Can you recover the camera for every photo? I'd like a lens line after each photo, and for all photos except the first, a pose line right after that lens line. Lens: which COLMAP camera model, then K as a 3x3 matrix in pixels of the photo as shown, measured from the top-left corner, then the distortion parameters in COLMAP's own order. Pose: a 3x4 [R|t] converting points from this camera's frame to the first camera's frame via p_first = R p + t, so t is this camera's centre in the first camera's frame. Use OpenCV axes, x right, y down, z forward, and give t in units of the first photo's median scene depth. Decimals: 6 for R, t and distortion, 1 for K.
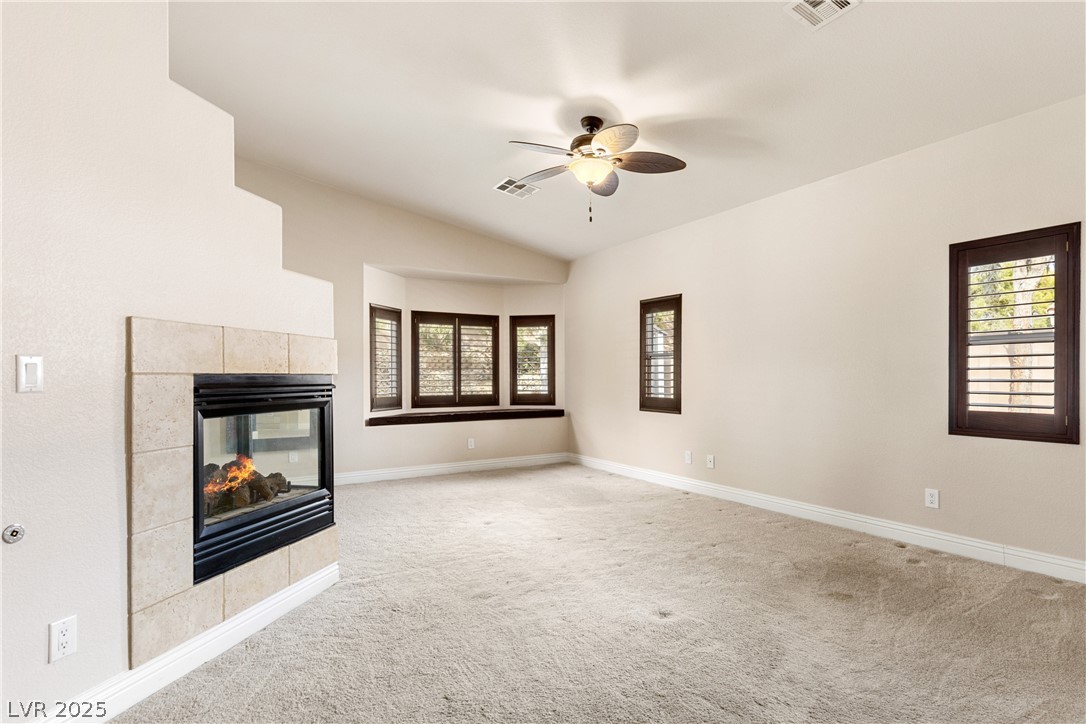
lens RADIAL K [[547.7, 0, 548.5], [0, 547.7, 370.4], [0, 0, 1]] dist [0.007852, -0.000606]
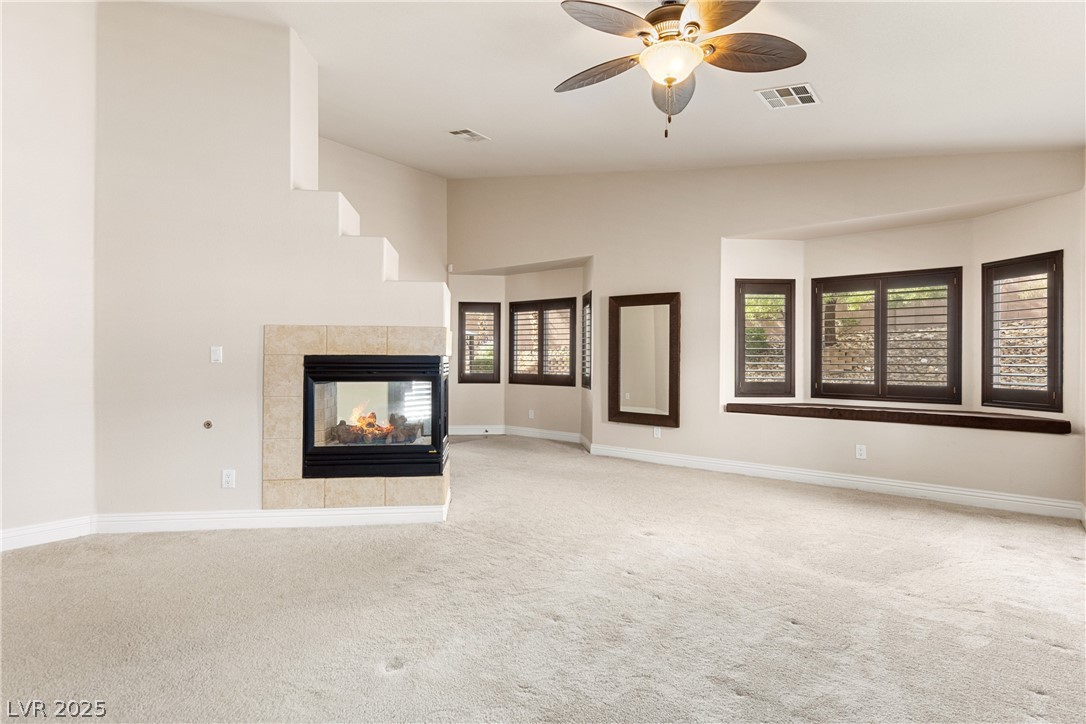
lens RADIAL K [[539.4, 0, 542.9], [0, 539.4, 351.3], [0, 0, 1]] dist [0.001982, -0.000075]
pose [[0.355420, -0.011180, -0.934640, 0.399089], [0.005508, 0.999936, -0.009866, 0.005401], [0.934690, -0.001642, 0.355459, 0.368994]]
